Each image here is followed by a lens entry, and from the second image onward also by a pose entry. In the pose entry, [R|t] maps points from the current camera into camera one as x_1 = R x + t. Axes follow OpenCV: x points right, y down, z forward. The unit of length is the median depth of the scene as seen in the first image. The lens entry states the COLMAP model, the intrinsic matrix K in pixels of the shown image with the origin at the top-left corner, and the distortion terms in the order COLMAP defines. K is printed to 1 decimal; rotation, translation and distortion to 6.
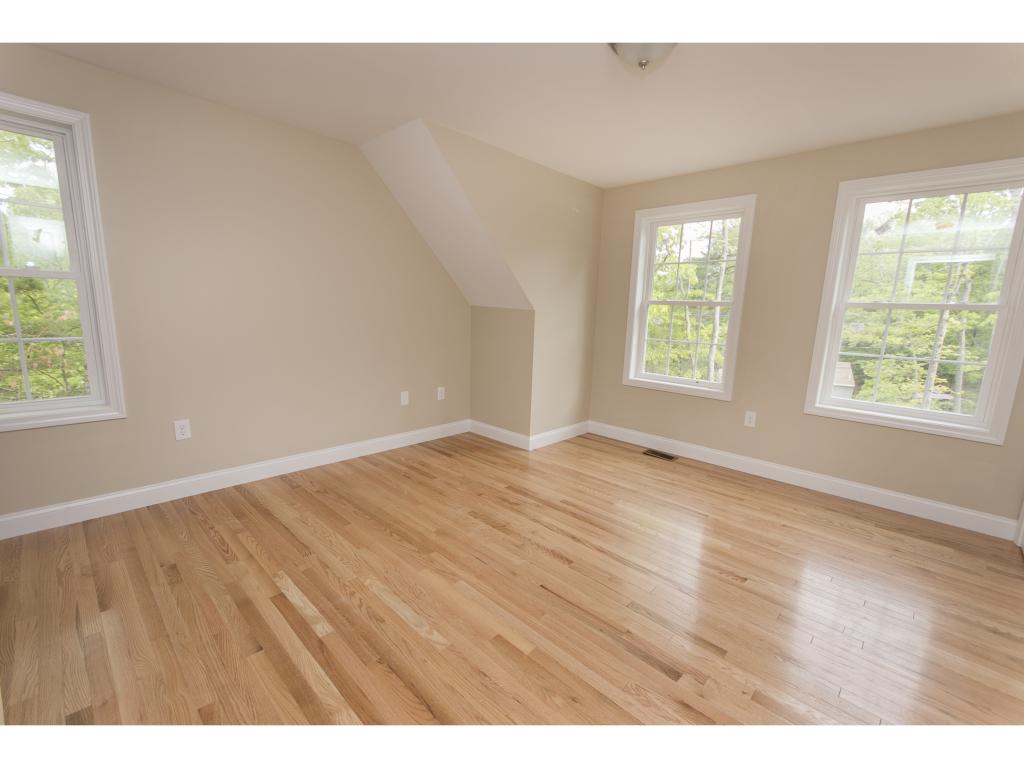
lens RADIAL K [[448.6, 0, 508.8], [0, 448.6, 386.6], [0, 0, 1]] dist [0.001509, 0.000187]
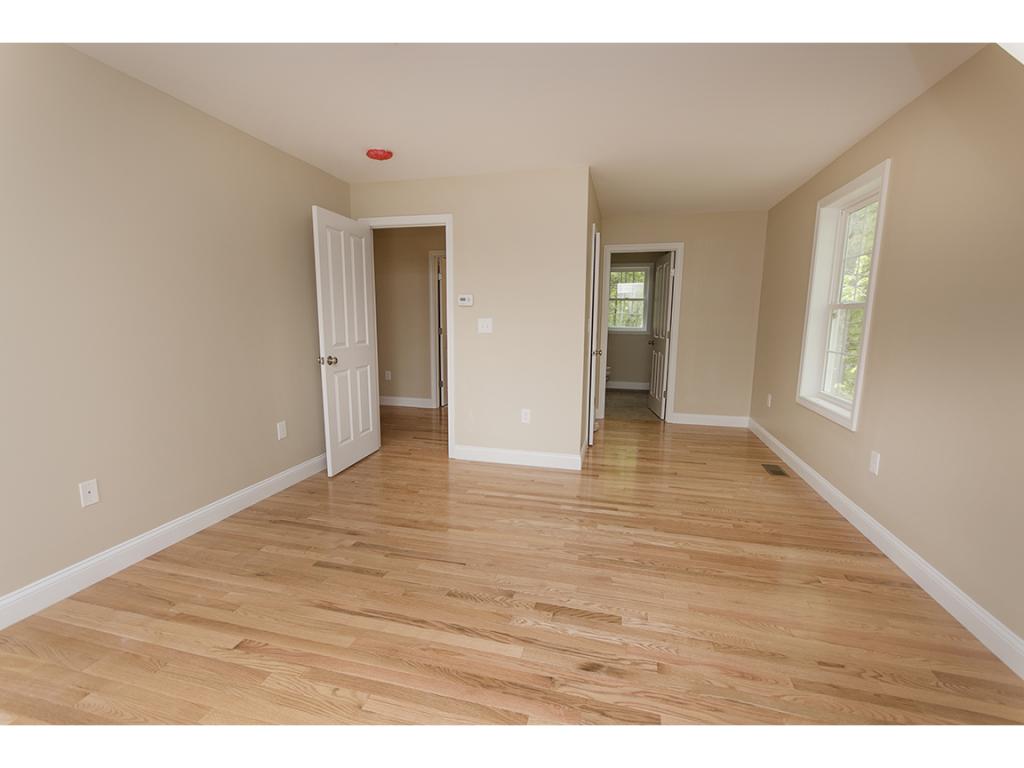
lens RADIAL K [[448.6, 0, 508.8], [0, 448.6, 386.6], [0, 0, 1]] dist [0.001509, 0.000187]
pose [[-0.869038, 0.041215, -0.493026, 0.454388], [-0.119243, 0.949698, 0.289577, -0.278831], [0.480161, 0.310443, -0.820409, 1.637961]]
